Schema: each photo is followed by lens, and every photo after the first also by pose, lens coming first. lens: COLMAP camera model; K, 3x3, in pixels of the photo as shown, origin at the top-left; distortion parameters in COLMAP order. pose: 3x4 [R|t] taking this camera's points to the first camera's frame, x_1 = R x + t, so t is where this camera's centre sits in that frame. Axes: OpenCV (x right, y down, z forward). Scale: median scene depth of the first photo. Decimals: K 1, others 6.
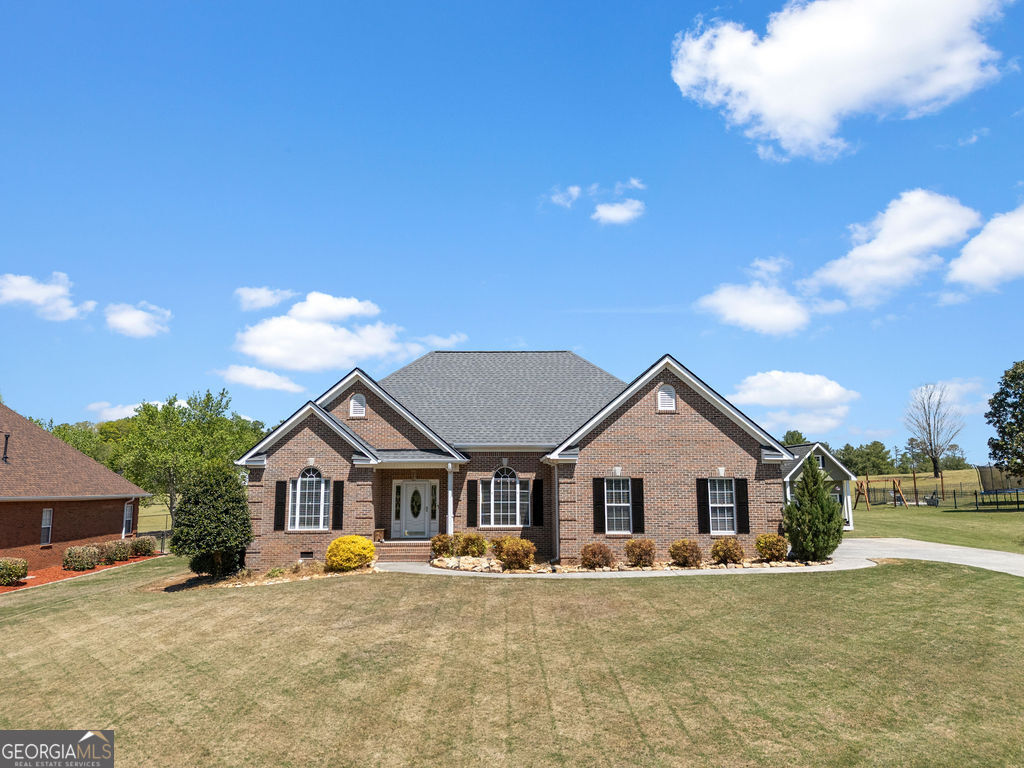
lens RADIAL K [[752.7, 0, 511.3], [0, 752.7, 383.8], [0, 0, 1]] dist [0.056105, -0.045889]
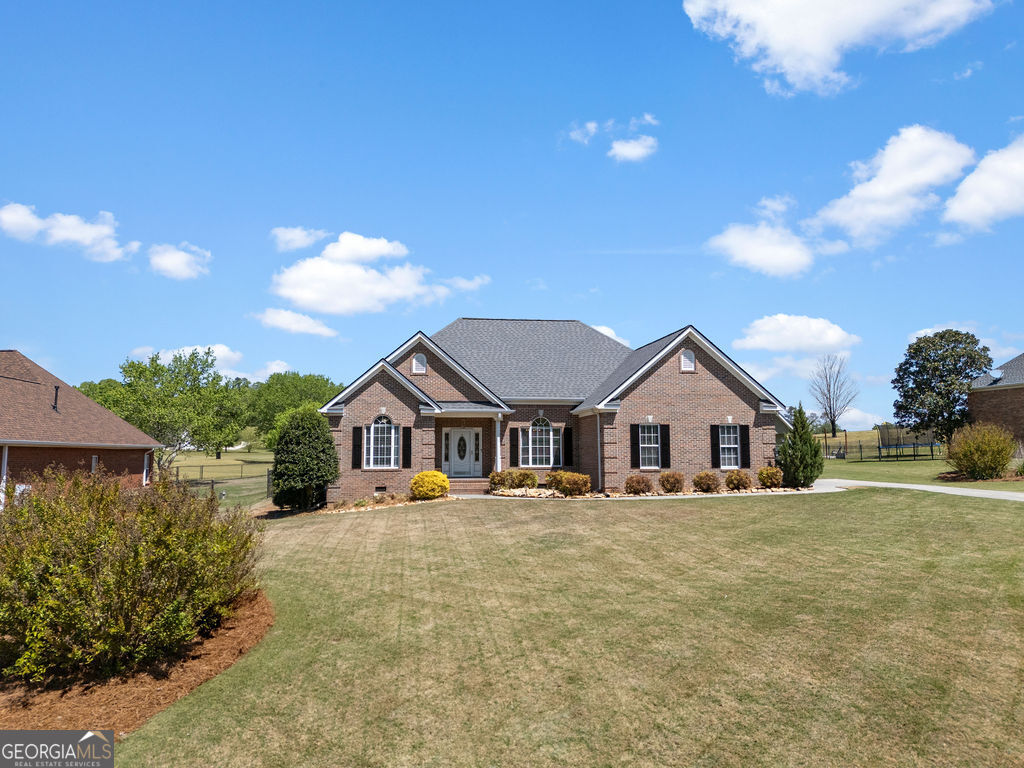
lens RADIAL K [[746.9, 0, 511.0], [0, 746.9, 382.3], [0, 0, 1]] dist [0.079165, -0.081695]
pose [[0.991022, 0.012884, 0.133079, -0.225244], [-0.018398, 0.999019, 0.040290, 0.009253], [-0.132429, -0.042377, 0.990286, -0.170868]]
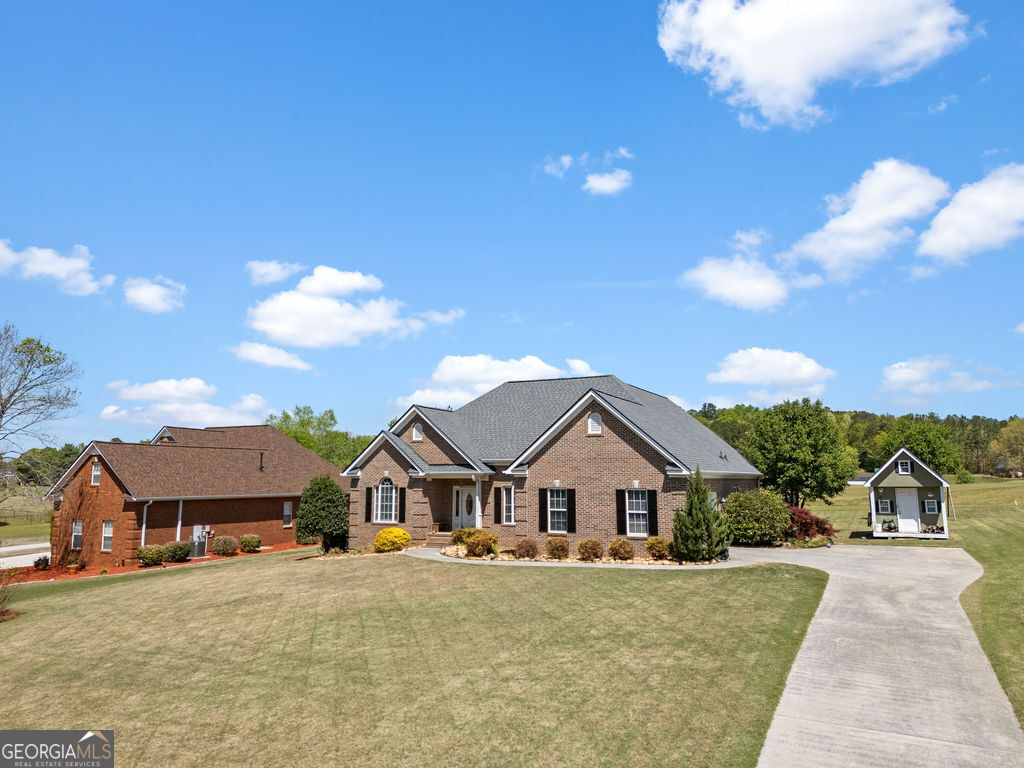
lens RADIAL K [[746.9, 0, 511.0], [0, 746.9, 382.3], [0, 0, 1]] dist [0.079165, -0.081695]
pose [[0.894634, -0.054830, -0.443422, 0.574330], [0.059586, 0.998218, -0.003213, -0.048490], [0.442808, -0.023548, 0.896307, -0.141707]]
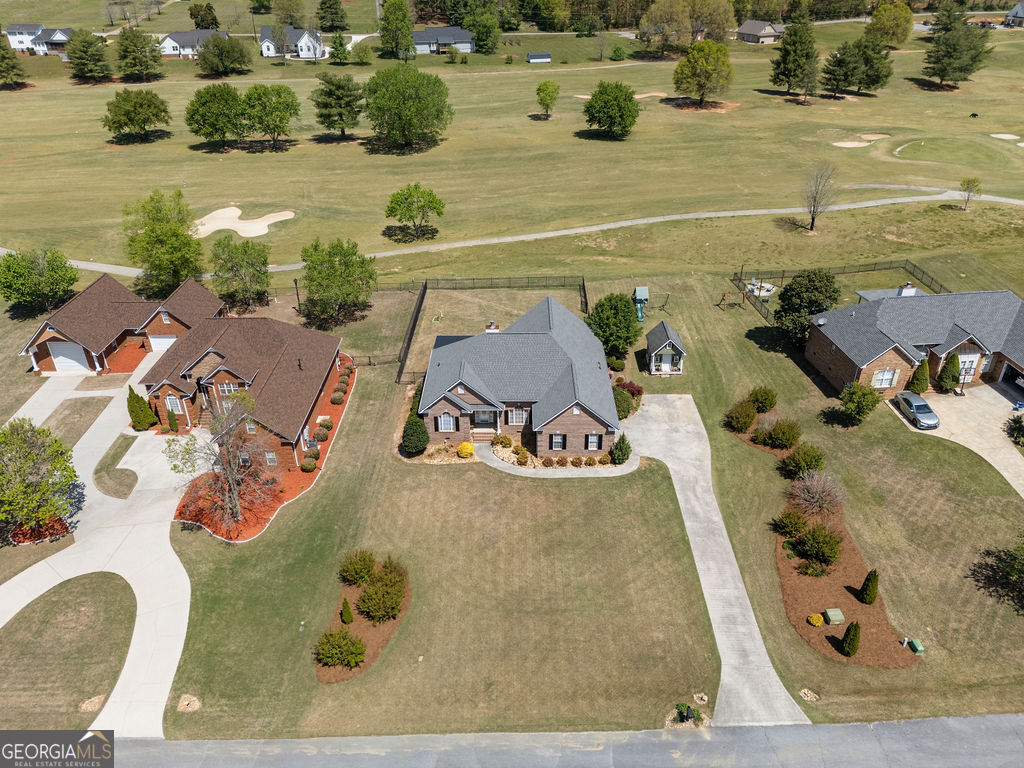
lens RADIAL K [[746.9, 0, 511.0], [0, 746.9, 382.3], [0, 0, 1]] dist [0.079165, -0.081695]
pose [[0.999742, 0.001813, -0.022644, 0.023791], [0.012502, 0.788333, 0.615122, -1.605687], [0.018966, -0.615246, 0.788107, -1.016182]]
